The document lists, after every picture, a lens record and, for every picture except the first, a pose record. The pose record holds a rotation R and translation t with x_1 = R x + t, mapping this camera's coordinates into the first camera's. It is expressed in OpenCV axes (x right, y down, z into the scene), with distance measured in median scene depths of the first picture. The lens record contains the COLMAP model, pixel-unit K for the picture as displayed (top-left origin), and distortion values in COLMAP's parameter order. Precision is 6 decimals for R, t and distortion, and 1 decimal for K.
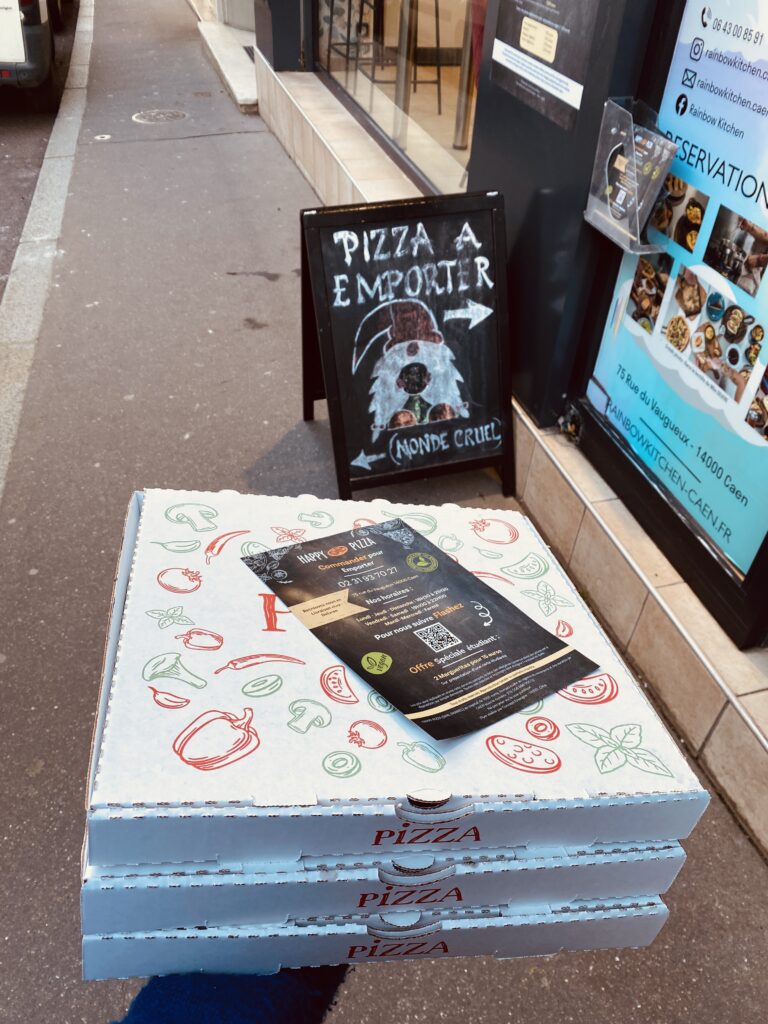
lens RADIAL K [[792.3, 0, 384.0], [0, 792.3, 512.0], [0, 0, 1]] dist [-0.027144, 0.009280]
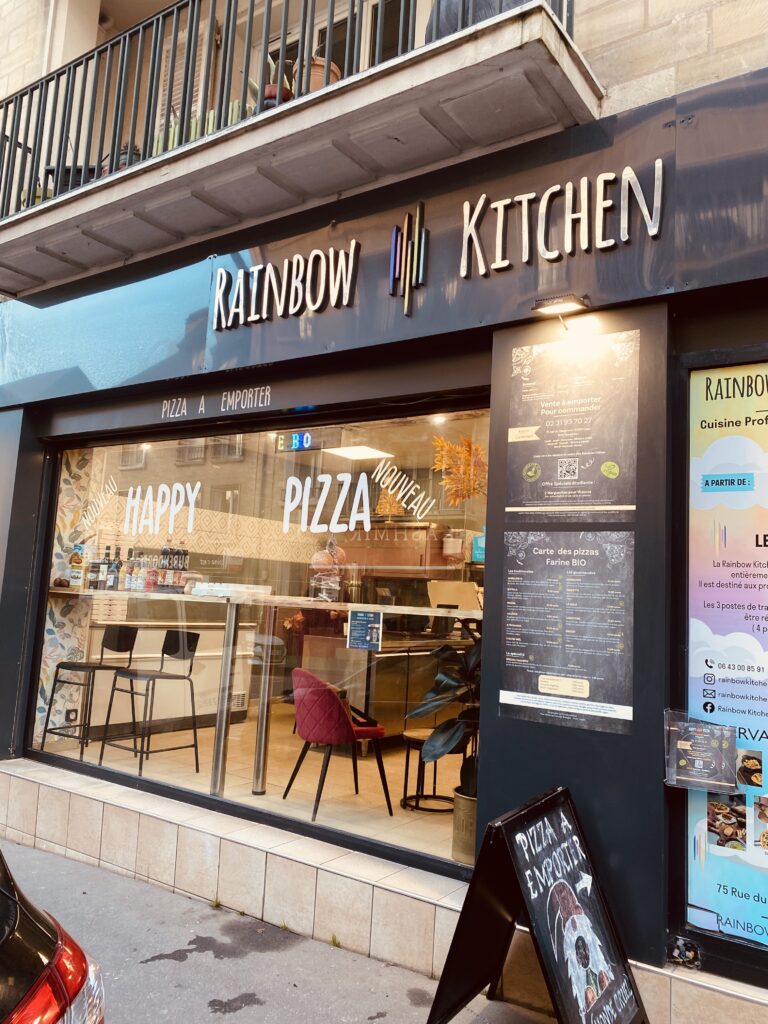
lens RADIAL K [[776.0, 0, 384.0], [0, 776.0, 512.0], [0, 0, 1]] dist [0.008259, 0.027953]
pose [[0.774176, 0.059023, 0.630213, -0.996824], [0.404184, 0.720129, -0.563958, -0.111325], [-0.487121, 0.691325, 0.533650, 0.094321]]
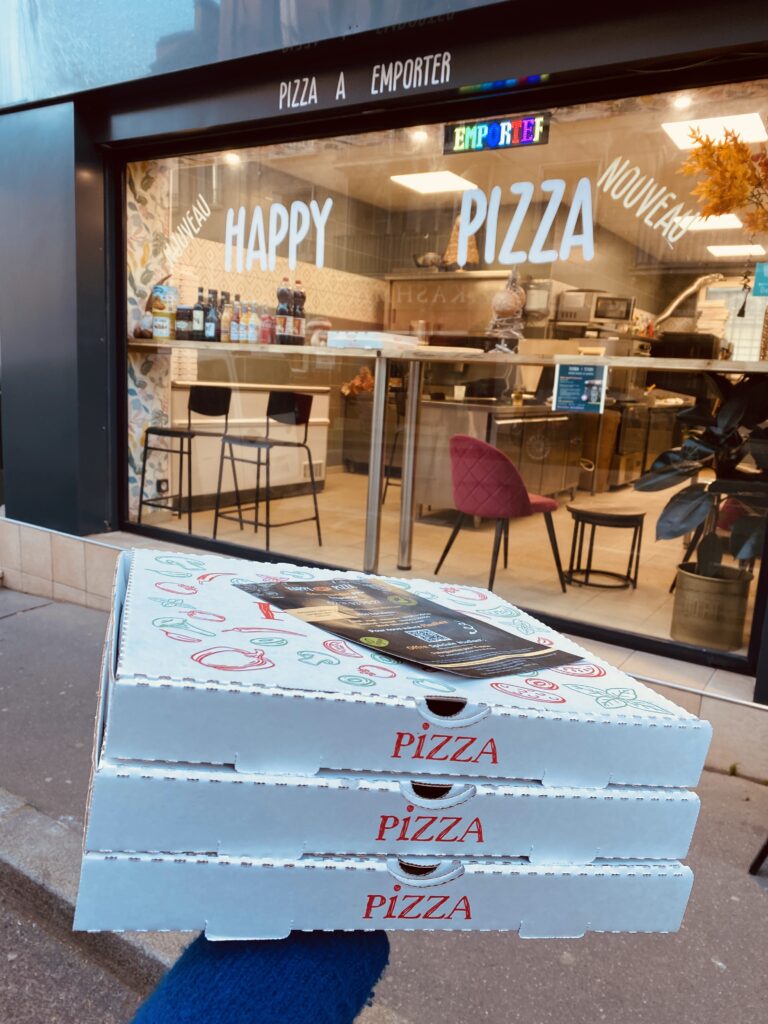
lens RADIAL K [[776.0, 0, 384.0], [0, 776.0, 512.0], [0, 0, 1]] dist [0.008259, 0.027953]
pose [[0.757651, -0.129813, 0.639620, -1.130649], [0.414560, 0.852648, -0.318011, -0.449726], [-0.504089, 0.506102, 0.699825, 0.566642]]
